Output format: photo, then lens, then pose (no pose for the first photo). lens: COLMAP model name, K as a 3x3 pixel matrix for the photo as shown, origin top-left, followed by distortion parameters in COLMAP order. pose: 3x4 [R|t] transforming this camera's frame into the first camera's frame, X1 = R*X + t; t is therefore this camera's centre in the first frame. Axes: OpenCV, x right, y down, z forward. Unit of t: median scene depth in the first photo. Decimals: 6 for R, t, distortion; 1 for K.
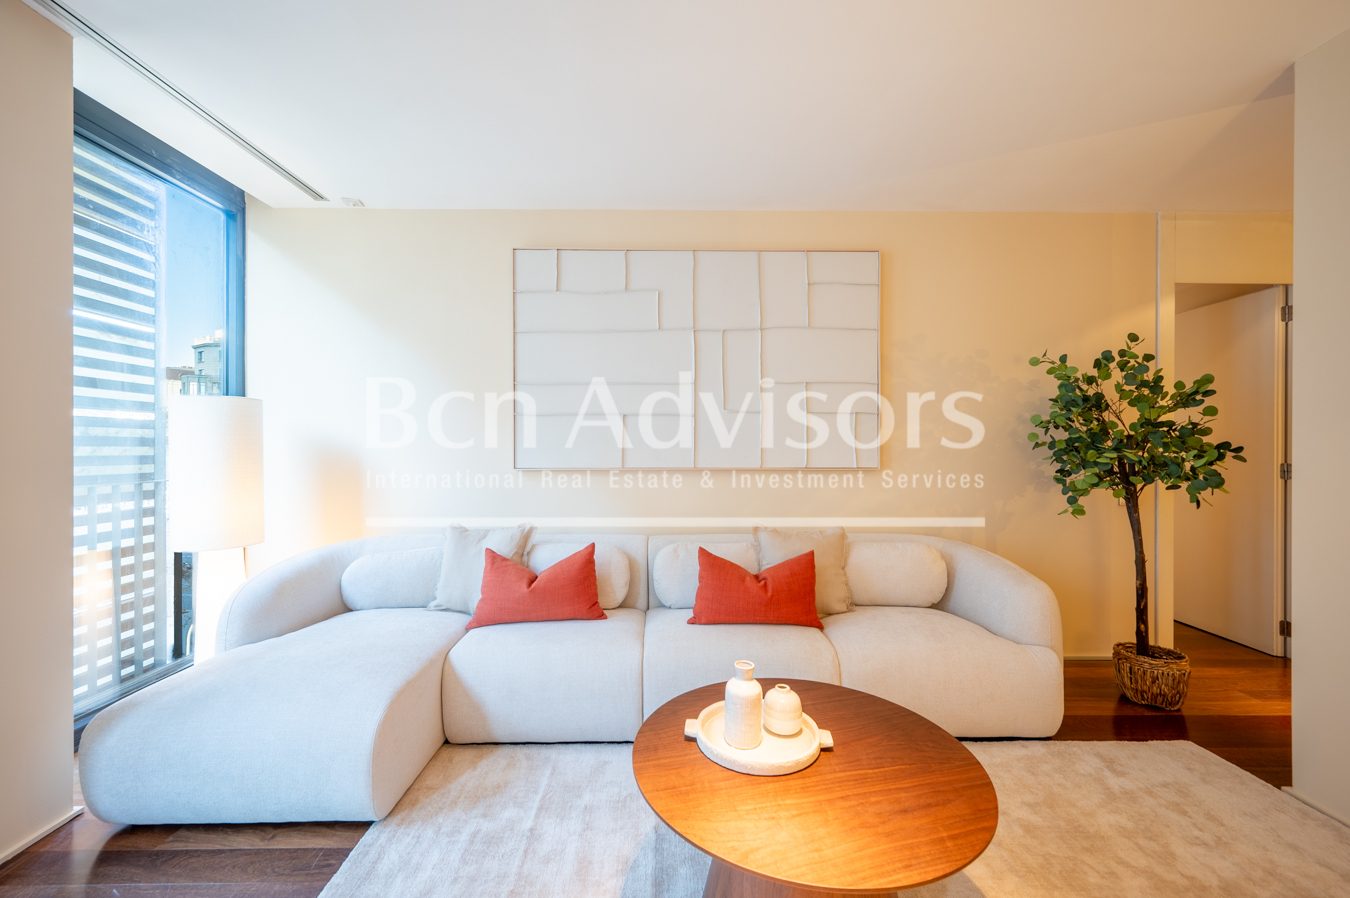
lens RADIAL K [[541.2, 0, 670.5], [0, 541.2, 446.3], [0, 0, 1]] dist [0.000870, 0.000371]
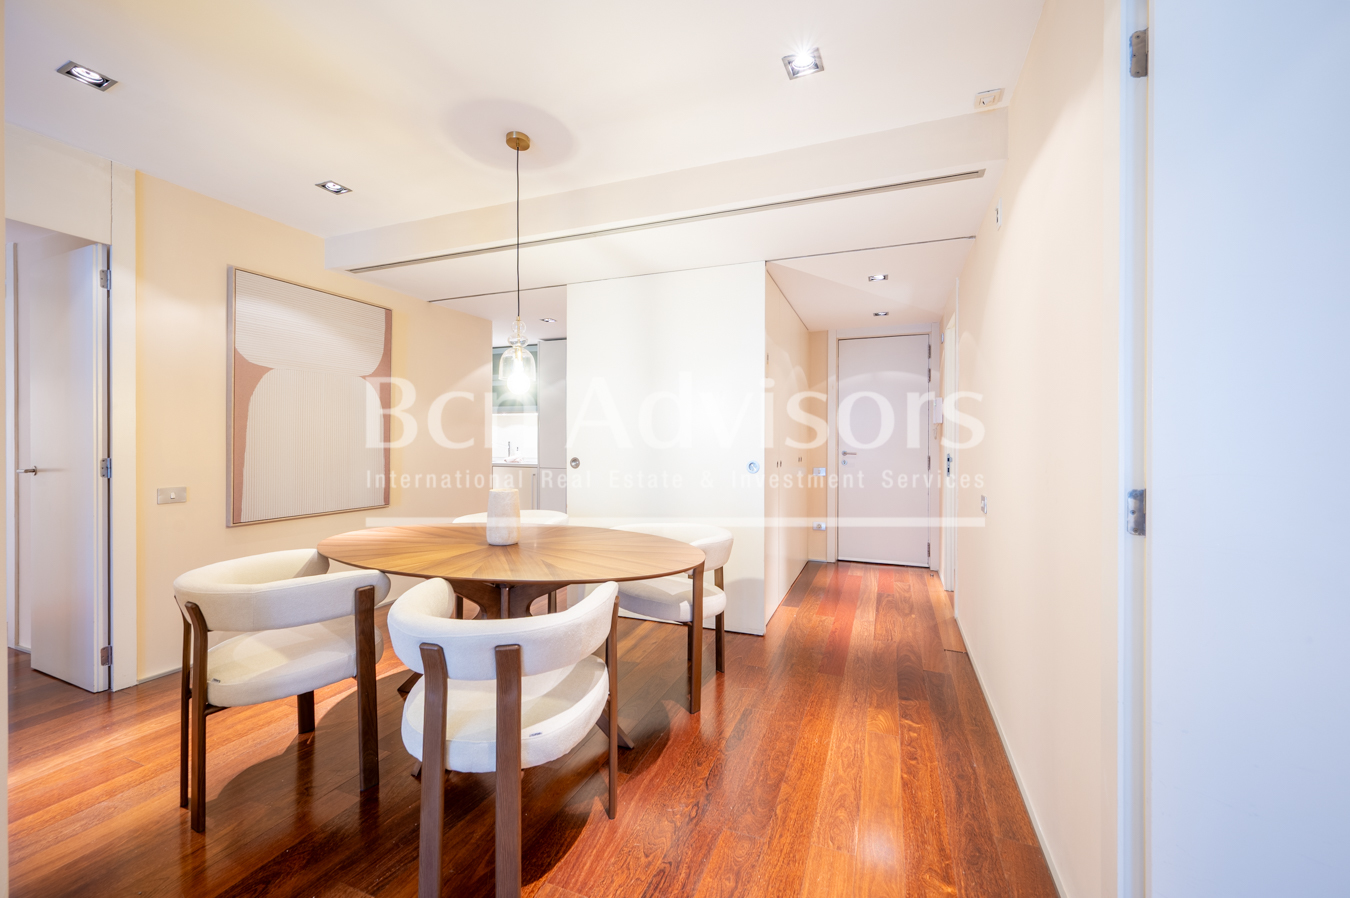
lens RADIAL K [[553.6, 0, 660.1], [0, 553.6, 443.2], [0, 0, 1]] dist [0.000067, 0.000019]
pose [[0.390442, -0.002400, 0.920624, 0.806765], [0.001014, 0.999997, 0.002177, 0.007628], [-0.920627, 0.000084, 0.390444, -0.142944]]
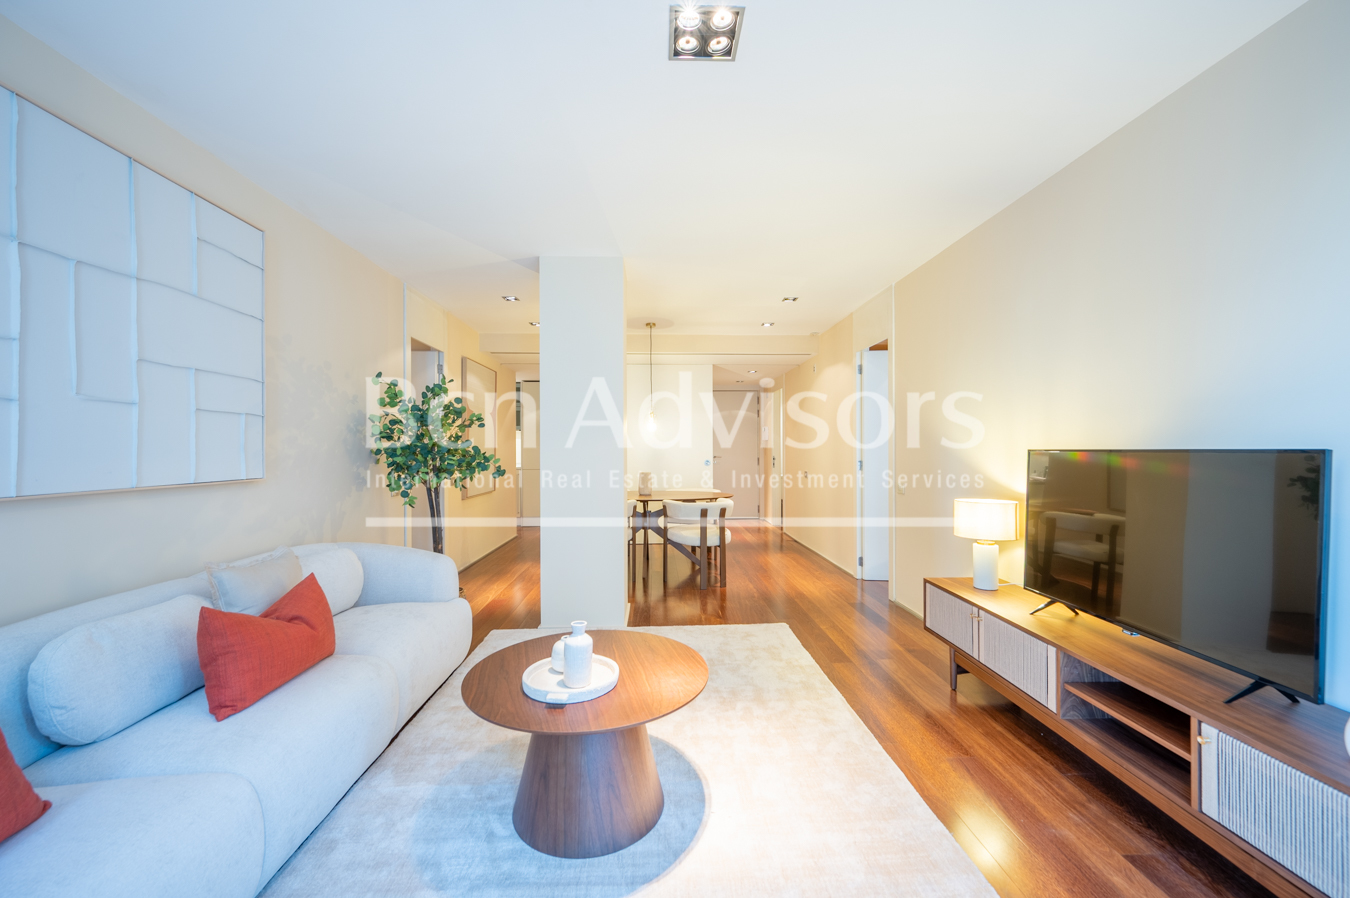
lens RADIAL K [[539.0, 0, 673.0], [0, 539.0, 448.9], [0, 0, 1]] dist [0.000152, 0.000183]
pose [[-0.027514, -0.000778, 0.999621, -0.581241], [0.004520, 0.999989, 0.000903, -0.005871], [-0.999611, 0.004543, -0.027510, 0.412739]]
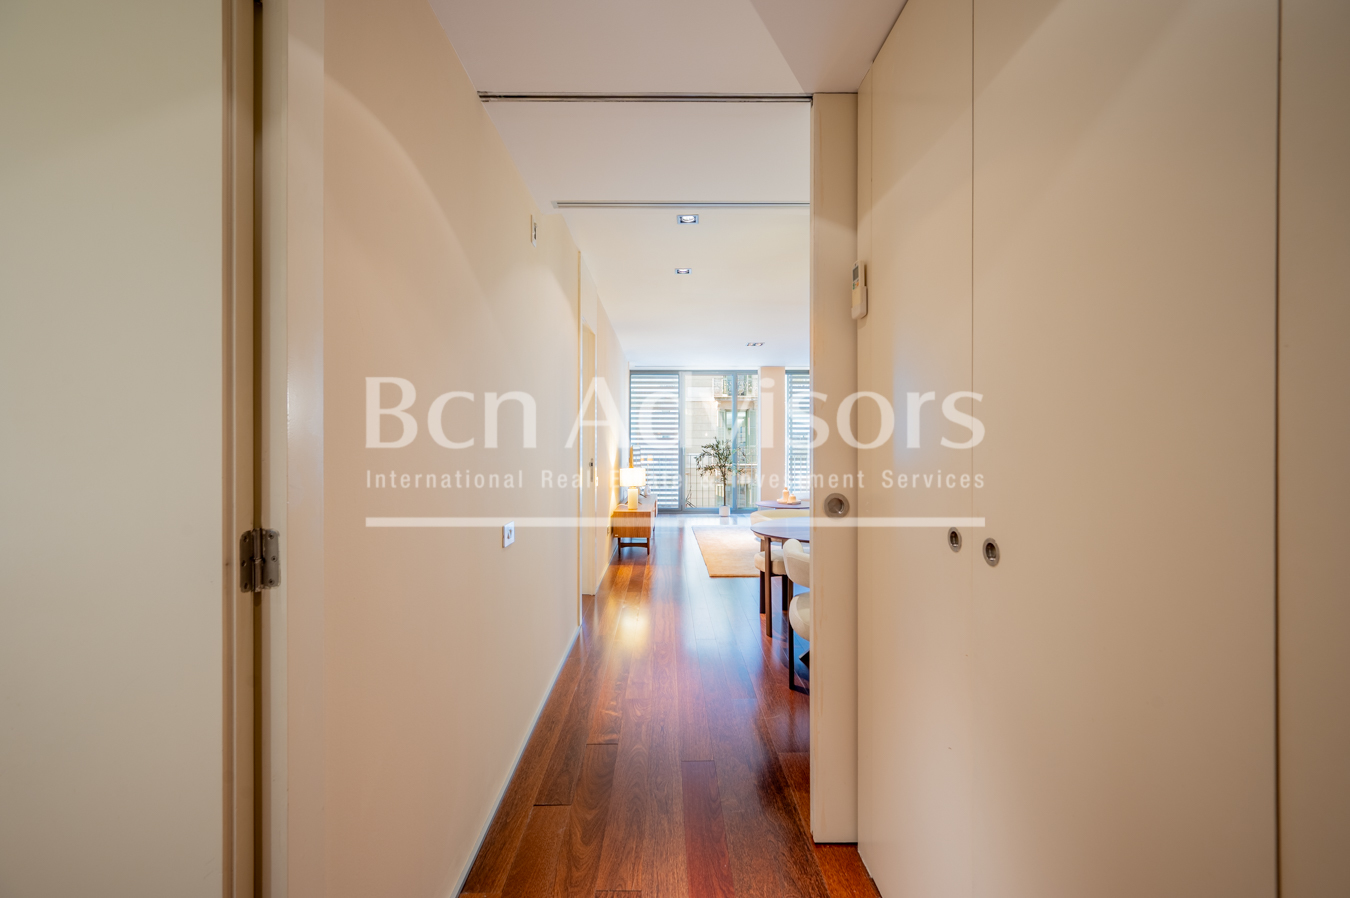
lens RADIAL K [[539.0, 0, 673.0], [0, 539.0, 448.9], [0, 0, 1]] dist [0.000152, 0.000183]
pose [[0.005072, 0.005679, -0.999971, 2.788658], [-0.001240, 0.999983, 0.005673, -0.000742], [0.999986, 0.001211, 0.005079, -0.064653]]
